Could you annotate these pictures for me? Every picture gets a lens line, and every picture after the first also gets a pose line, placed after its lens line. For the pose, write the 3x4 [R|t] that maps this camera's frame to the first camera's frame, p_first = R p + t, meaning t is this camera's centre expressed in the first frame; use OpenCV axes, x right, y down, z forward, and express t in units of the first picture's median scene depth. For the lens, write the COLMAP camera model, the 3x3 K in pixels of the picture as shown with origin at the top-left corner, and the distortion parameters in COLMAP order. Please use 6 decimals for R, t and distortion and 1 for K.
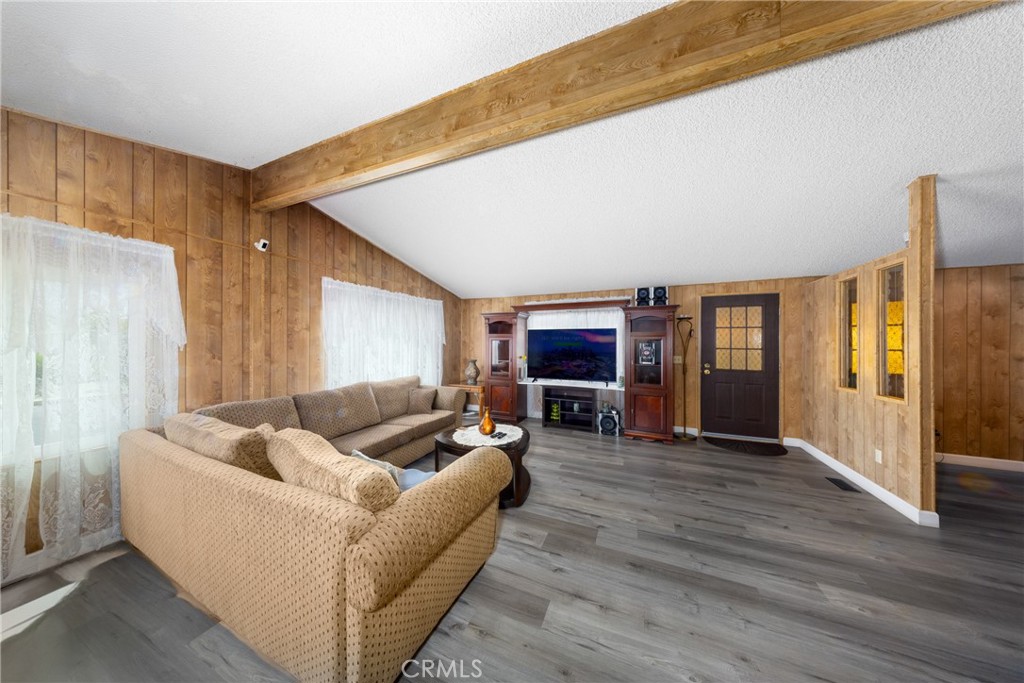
lens RADIAL K [[293.9, 0, 510.9], [0, 293.9, 339.8], [0, 0, 1]] dist [-0.000330, -0.000043]
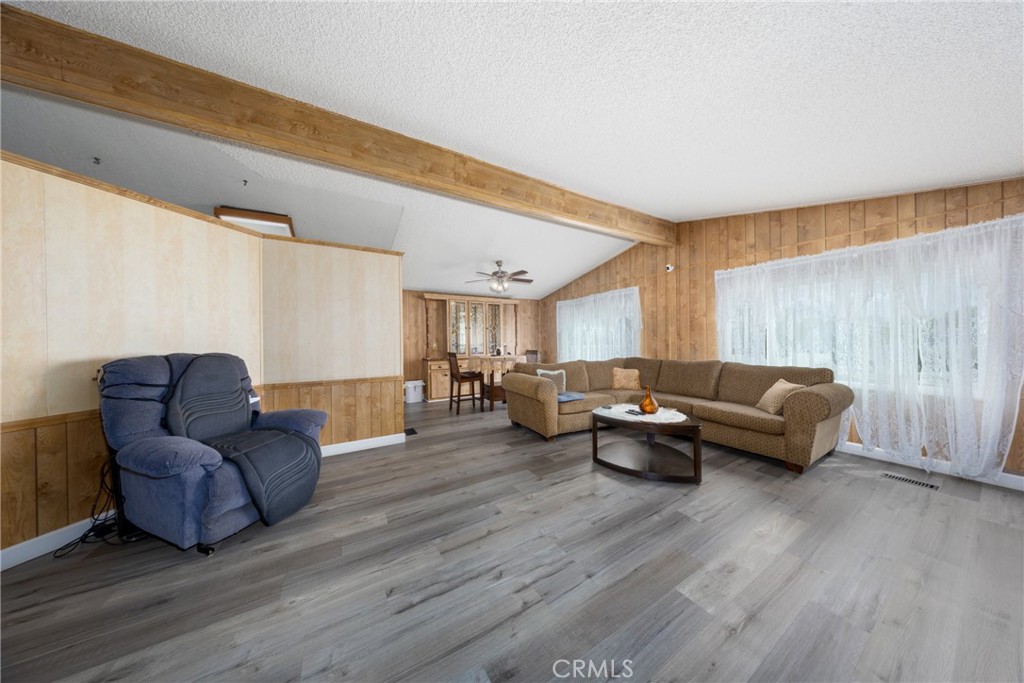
lens RADIAL K [[293.9, 0, 510.9], [0, 293.9, 339.8], [0, 0, 1]] dist [-0.000330, -0.000043]
pose [[-0.585136, 0.001918, -0.810933, 1.154693], [0.009512, 0.999945, -0.004499, 0.091154], [0.810879, -0.010346, -0.585122, 1.412663]]
